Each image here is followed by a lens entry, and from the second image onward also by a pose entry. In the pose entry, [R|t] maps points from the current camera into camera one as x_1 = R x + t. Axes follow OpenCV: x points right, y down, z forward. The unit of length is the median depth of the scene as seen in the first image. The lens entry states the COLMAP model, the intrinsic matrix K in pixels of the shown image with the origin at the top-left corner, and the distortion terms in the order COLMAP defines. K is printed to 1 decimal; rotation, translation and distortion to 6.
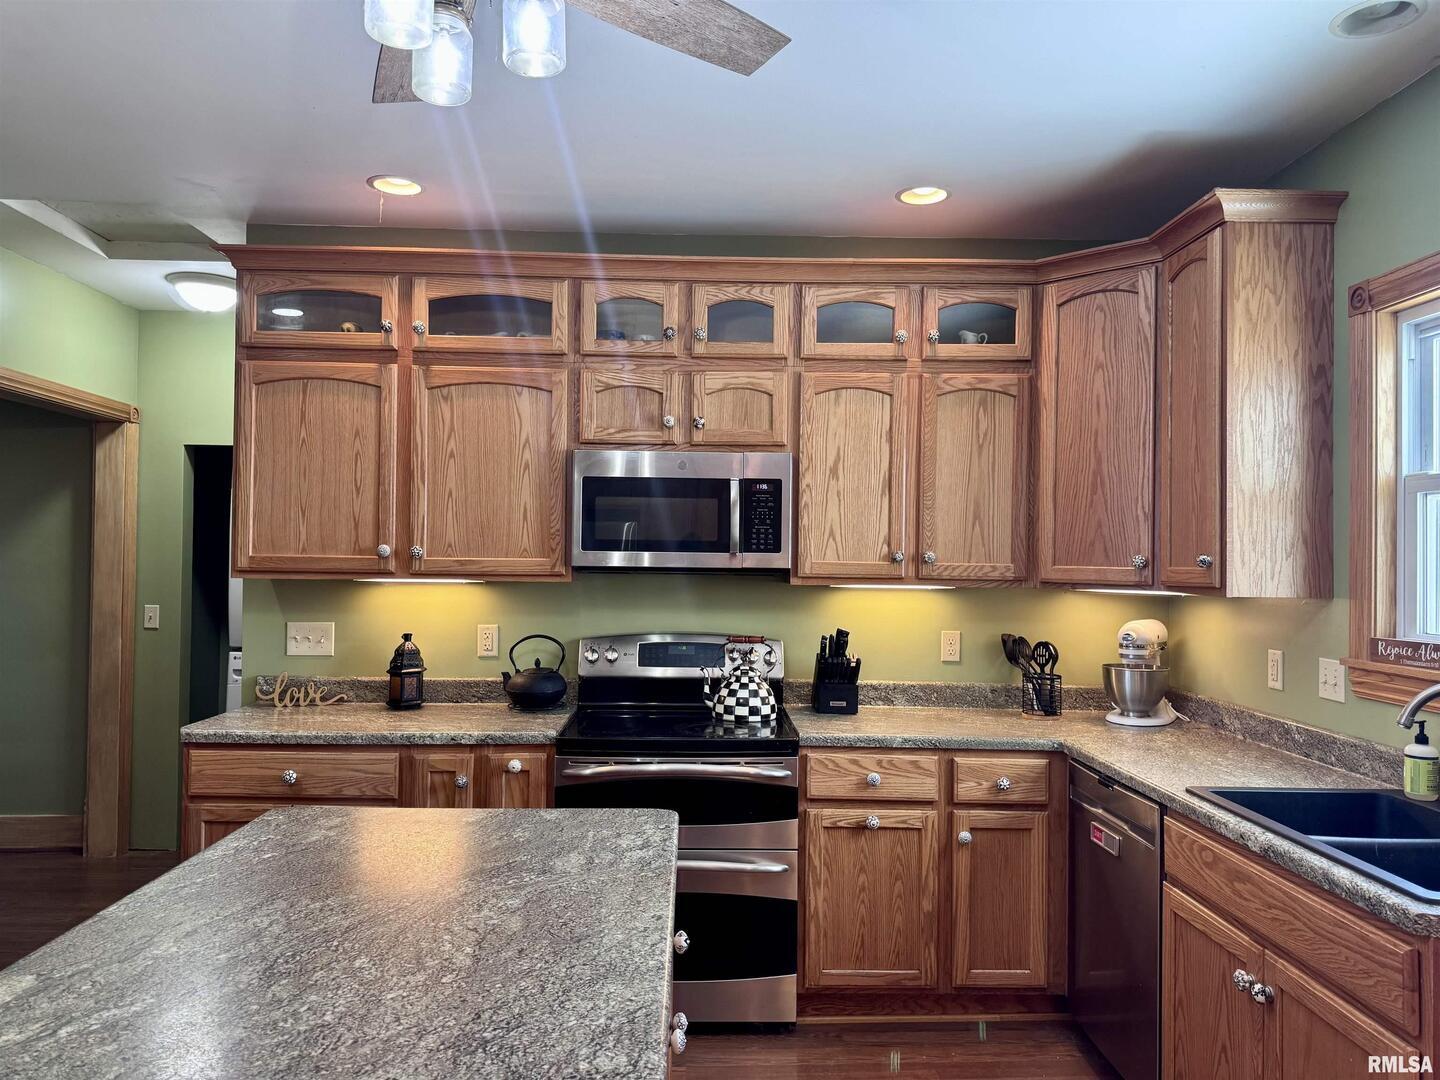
lens RADIAL K [[1017.7, 0, 715.3], [0, 1017.7, 536.4], [0, 0, 1]] dist [0.162663, -0.301029]
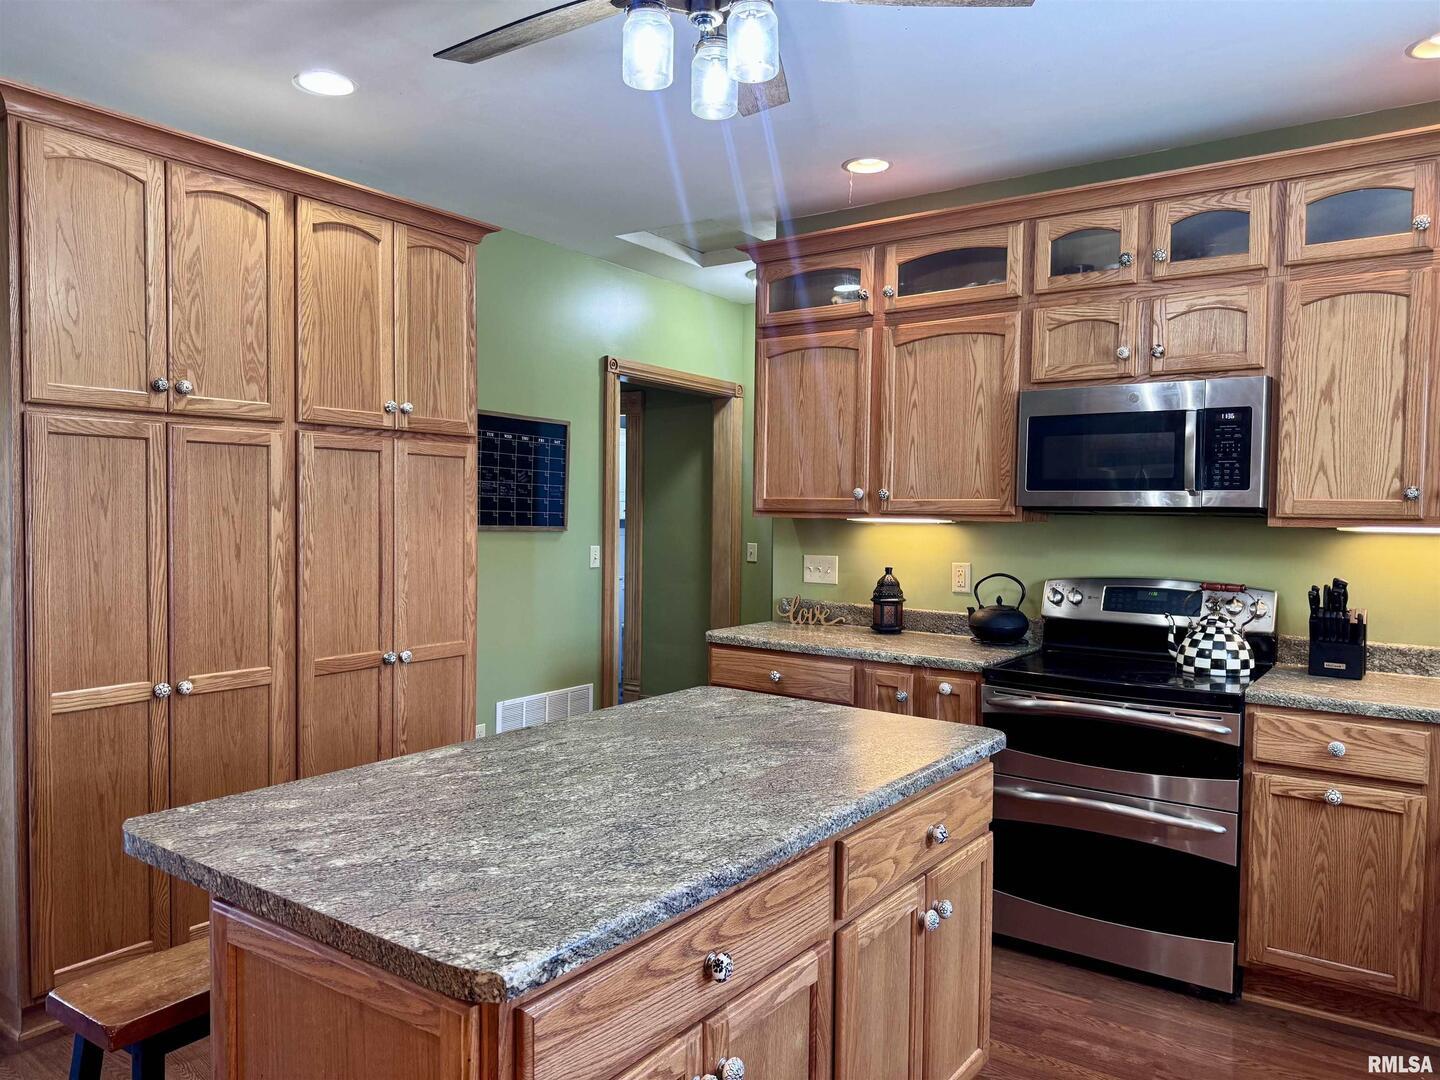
lens RADIAL K [[1024.2, 0, 720.0], [0, 1024.2, 540.0], [0, 0, 1]] dist [0.067766, -0.092439]
pose [[0.794148, 0.015598, -0.607524, 0.243662], [0.010010, 0.999199, 0.038738, 0.019884], [0.607641, -0.036845, 0.793356, 0.001742]]
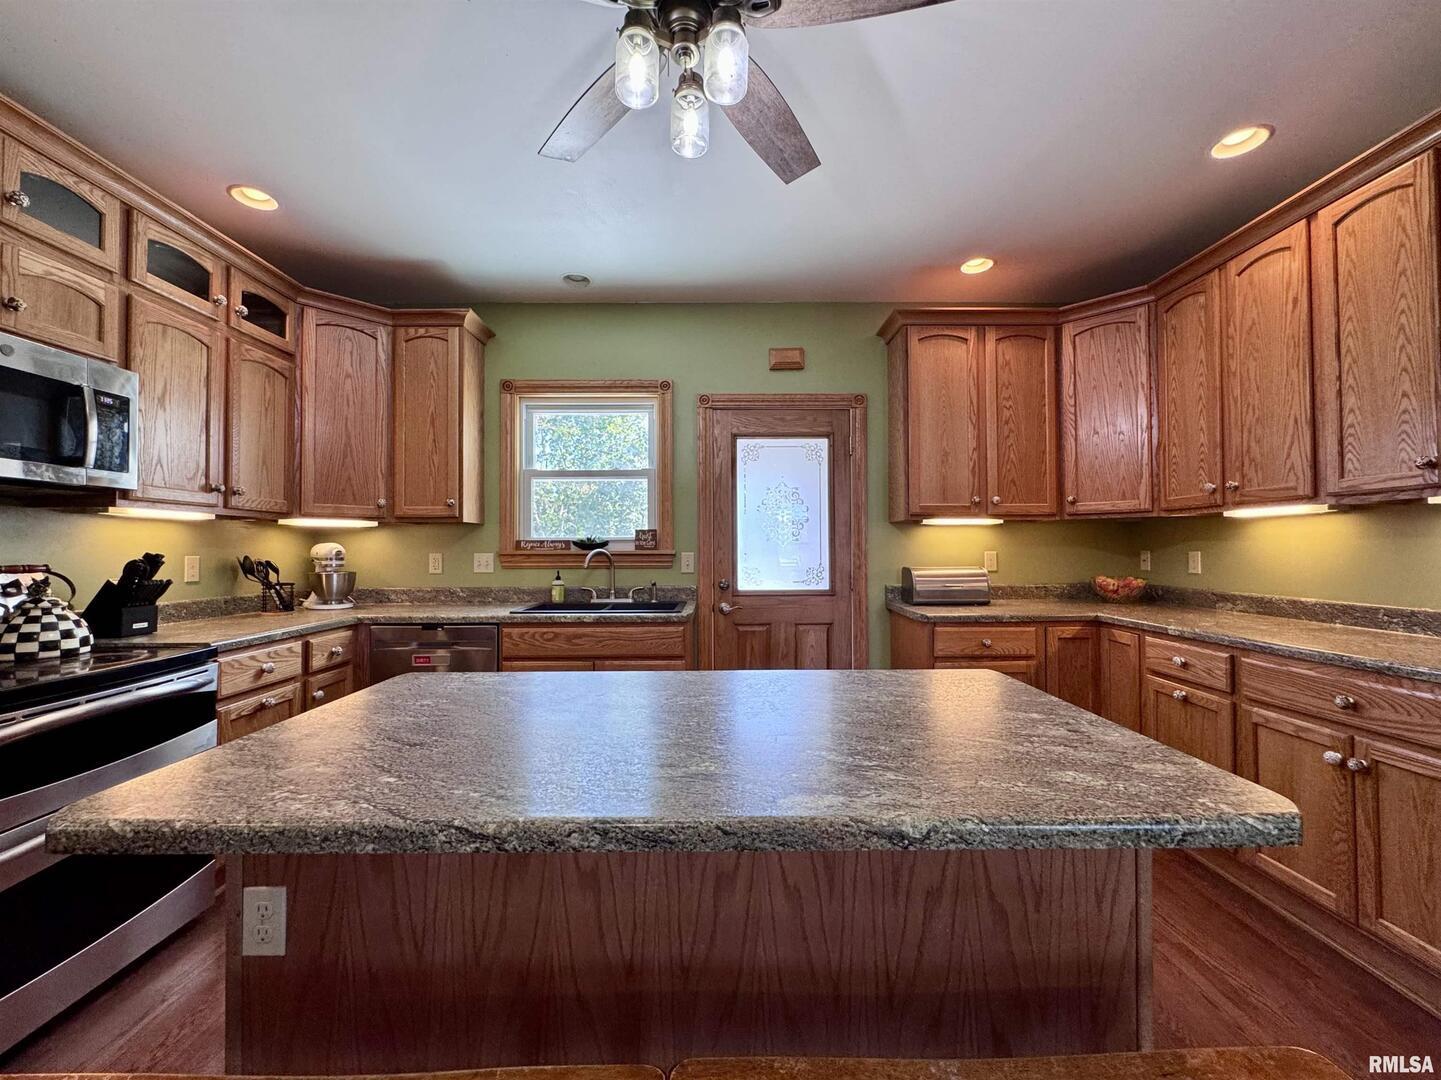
lens RADIAL K [[581.6, 0, 725.5], [0, 581.6, 533.3], [0, 0, 1]] dist [0.000502, -0.000112]
pose [[0.015883, 0.011006, 0.999813, -0.474324], [-0.013334, 0.999853, -0.010794, 0.070835], [-0.999785, -0.013160, 0.016027, 0.412984]]
